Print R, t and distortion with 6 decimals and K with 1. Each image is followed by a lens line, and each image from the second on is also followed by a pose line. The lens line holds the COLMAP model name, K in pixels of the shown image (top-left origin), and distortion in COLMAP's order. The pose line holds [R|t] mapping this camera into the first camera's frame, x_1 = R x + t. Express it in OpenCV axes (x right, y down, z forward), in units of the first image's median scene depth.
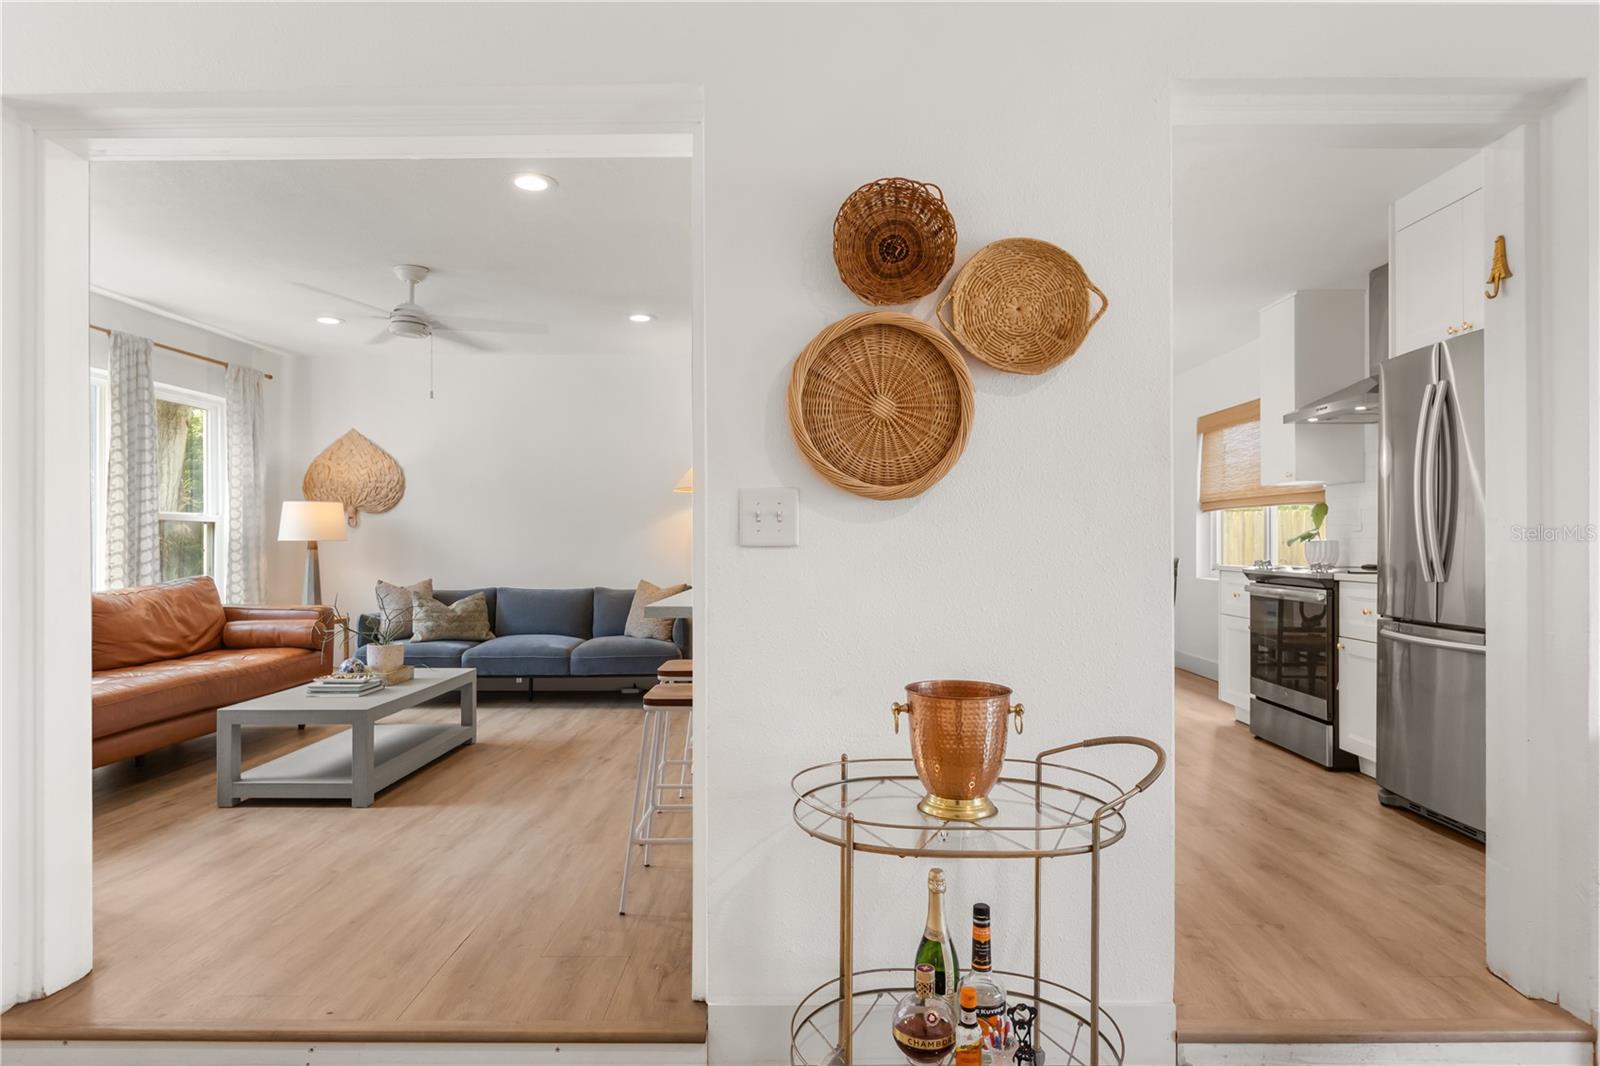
lens RADIAL K [[925.0, 0, 799.6], [0, 925.0, 537.7], [0, 0, 1]] dist [0.001965, -0.000871]
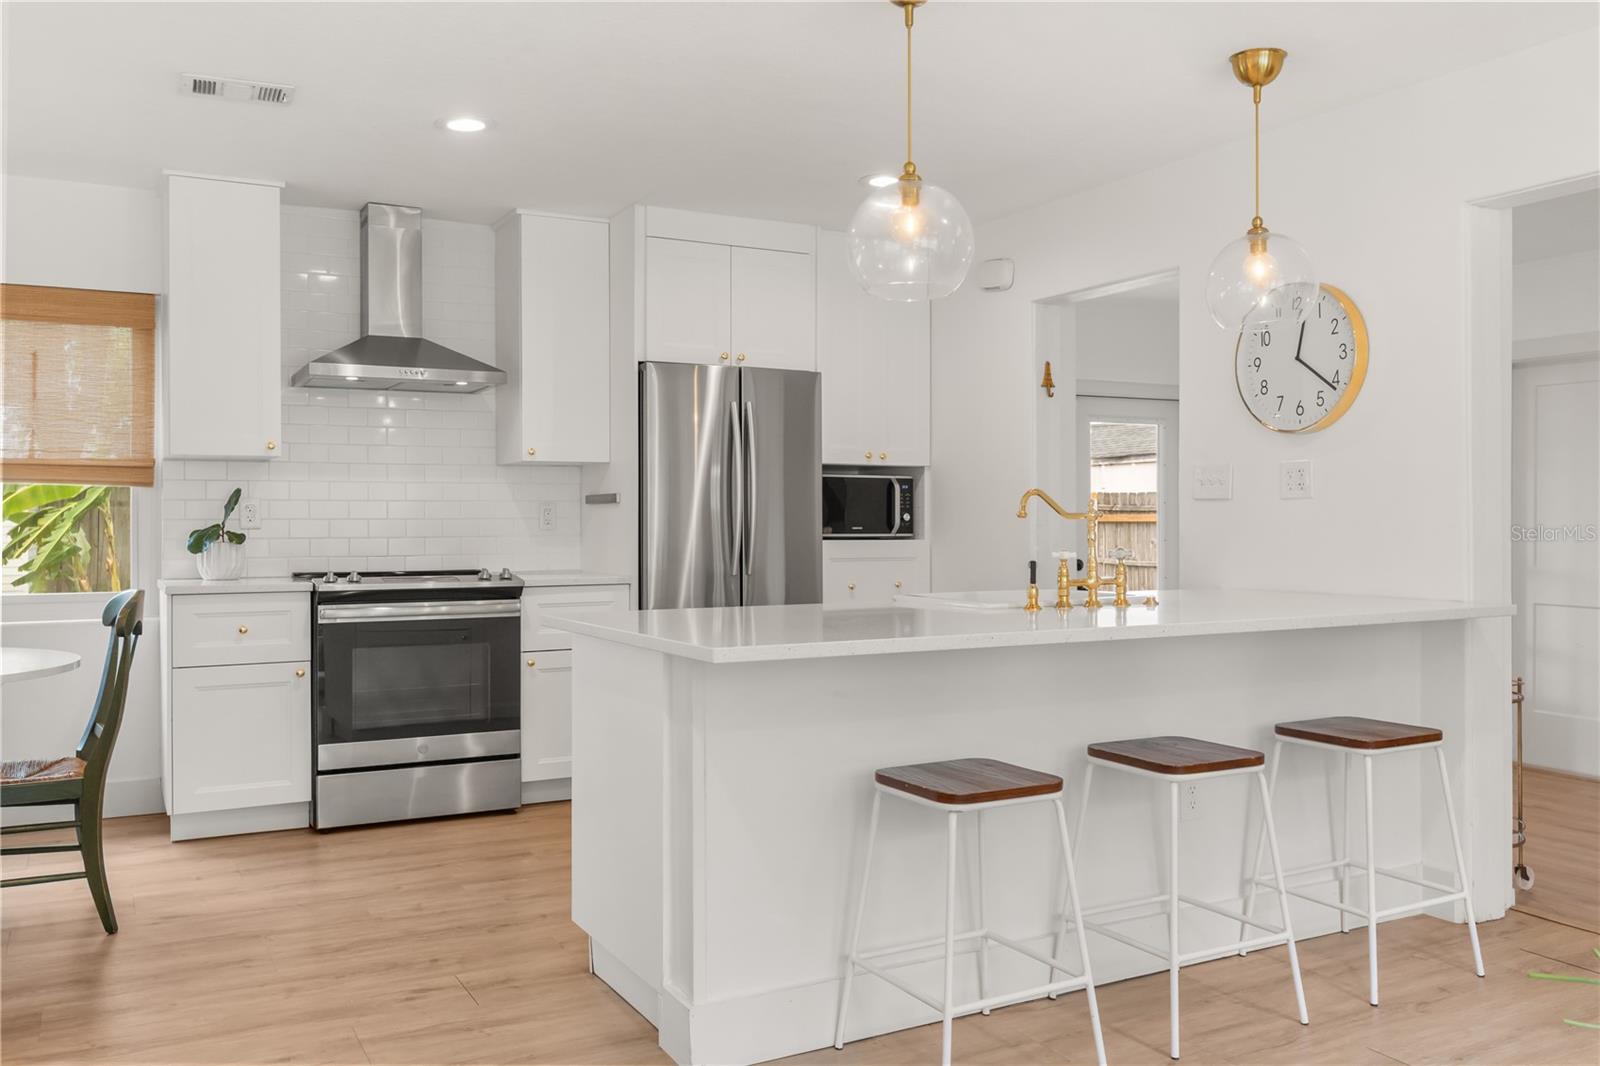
lens RADIAL K [[1311.5, 0, 798.4], [0, 1311.5, 517.6], [0, 0, 1]] dist [-0.006489, 0.003263]
pose [[-0.488004, 0.005990, 0.872821, -0.492476], [0.001224, 0.999980, -0.006178, -0.008765], [-0.872840, -0.001947, -0.488002, 1.114253]]
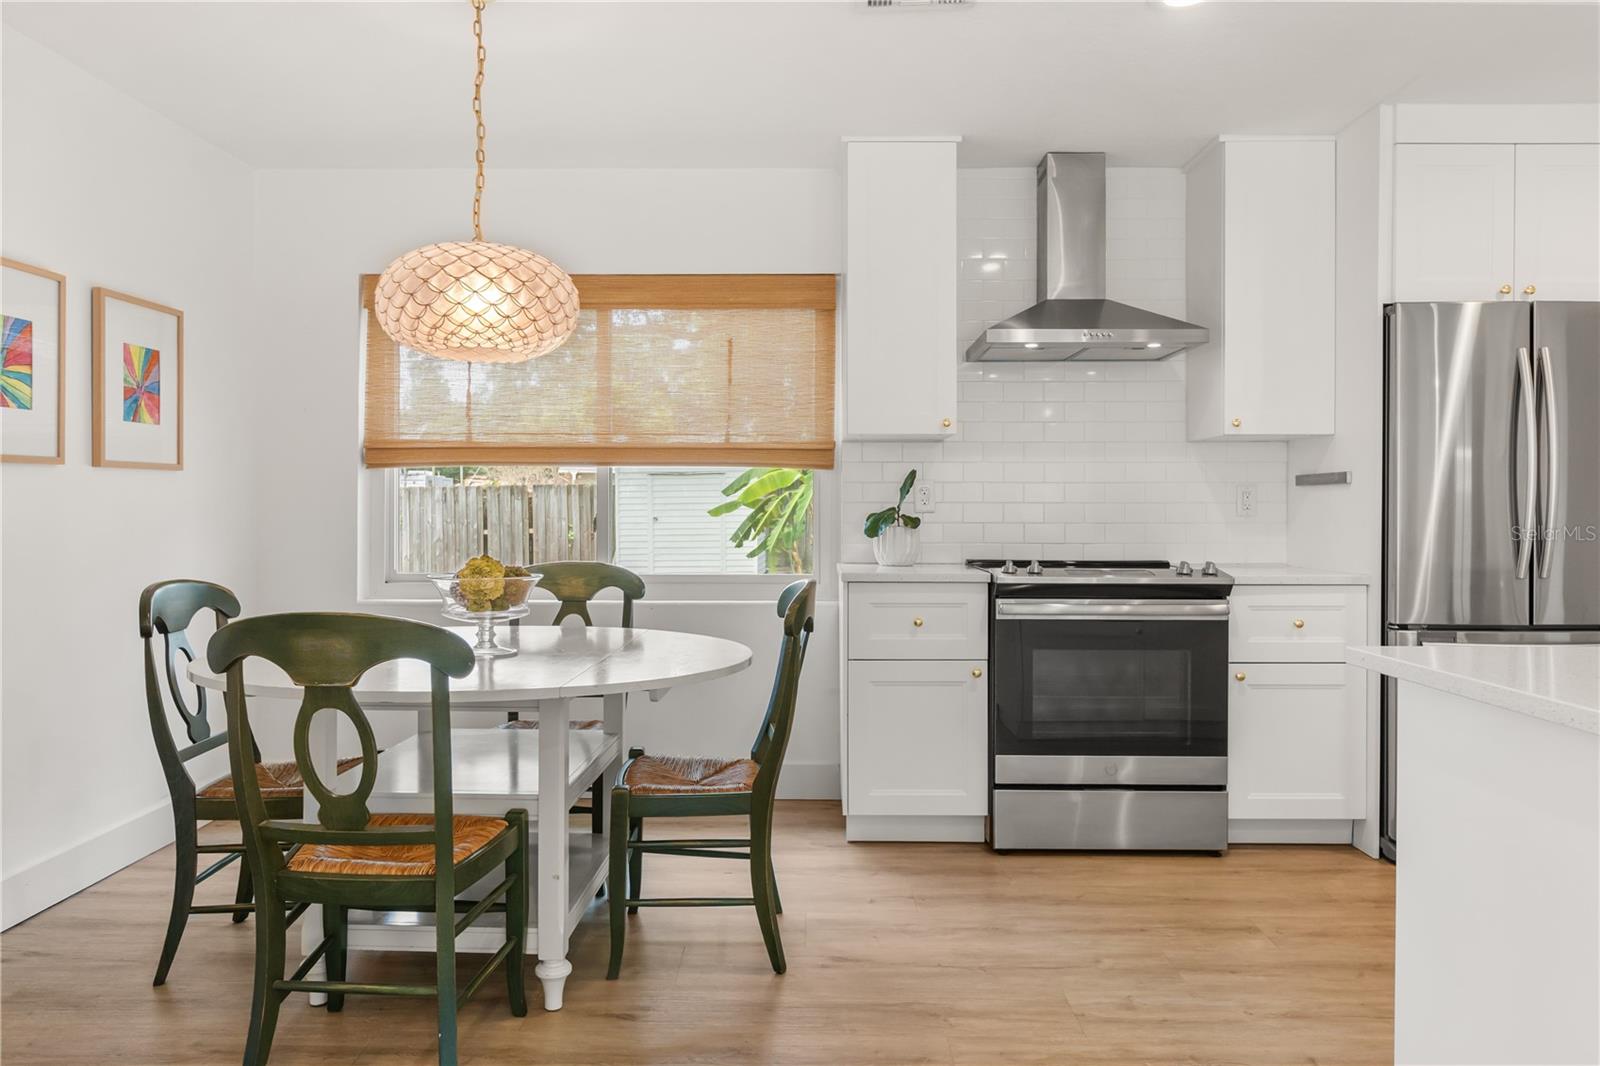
lens RADIAL K [[1107.3, 0, 797.6], [0, 1107.3, 513.3], [0, 0, 1]] dist [-0.000160, 0.000553]
pose [[-0.005436, -0.003245, 0.999980, -0.219807], [-0.004904, 0.999983, 0.003218, -0.008468], [-0.999973, -0.004886, -0.005452, 1.088184]]
